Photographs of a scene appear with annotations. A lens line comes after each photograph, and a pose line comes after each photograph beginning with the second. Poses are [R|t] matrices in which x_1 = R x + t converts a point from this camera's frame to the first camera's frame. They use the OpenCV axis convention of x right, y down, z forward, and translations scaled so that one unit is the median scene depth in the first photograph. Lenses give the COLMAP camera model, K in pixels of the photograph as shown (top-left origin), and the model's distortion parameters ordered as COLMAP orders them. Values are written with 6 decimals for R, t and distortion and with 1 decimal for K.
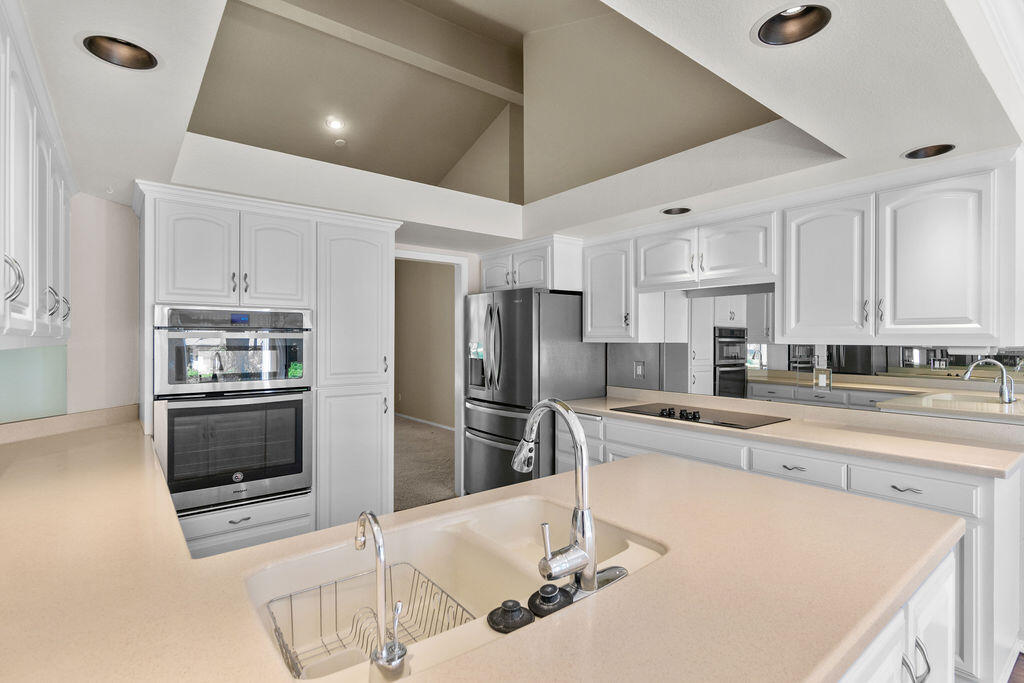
lens RADIAL K [[491.6, 0, 511.3], [0, 491.6, 338.2], [0, 0, 1]] dist [-0.004764, -0.000024]
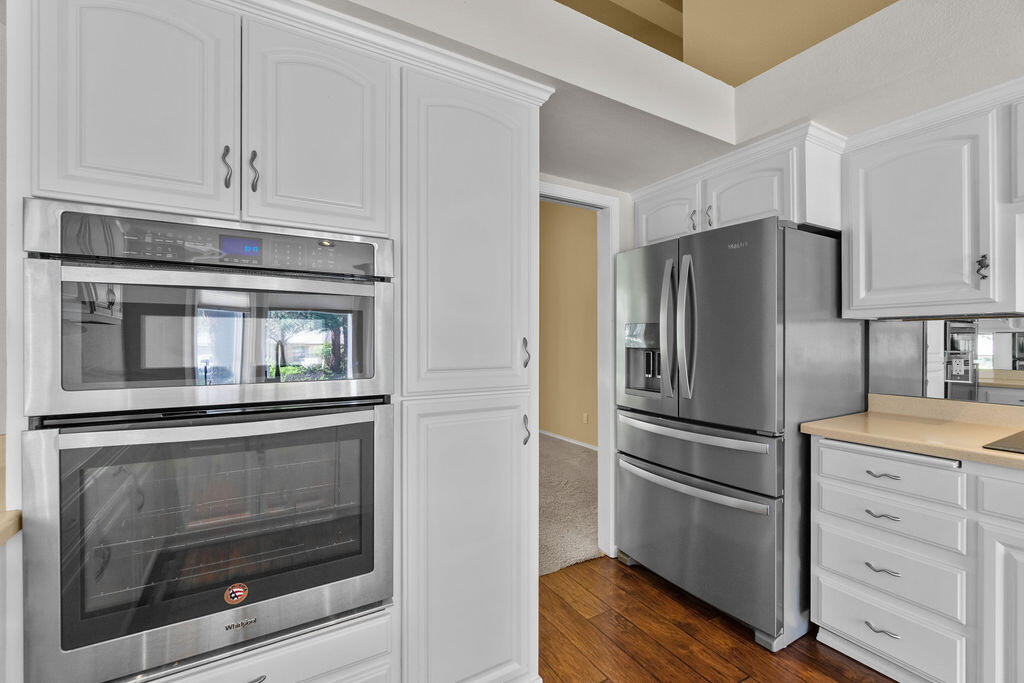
lens RADIAL K [[446.4, 0, 510.6], [0, 446.4, 342.1], [0, 0, 1]] dist [-0.008668, 0.003013]
pose [[0.990288, -0.002438, -0.139008, -0.222254], [0.002957, 0.999989, 0.003531, 0.043551], [0.138998, -0.003908, 0.990285, 0.563525]]
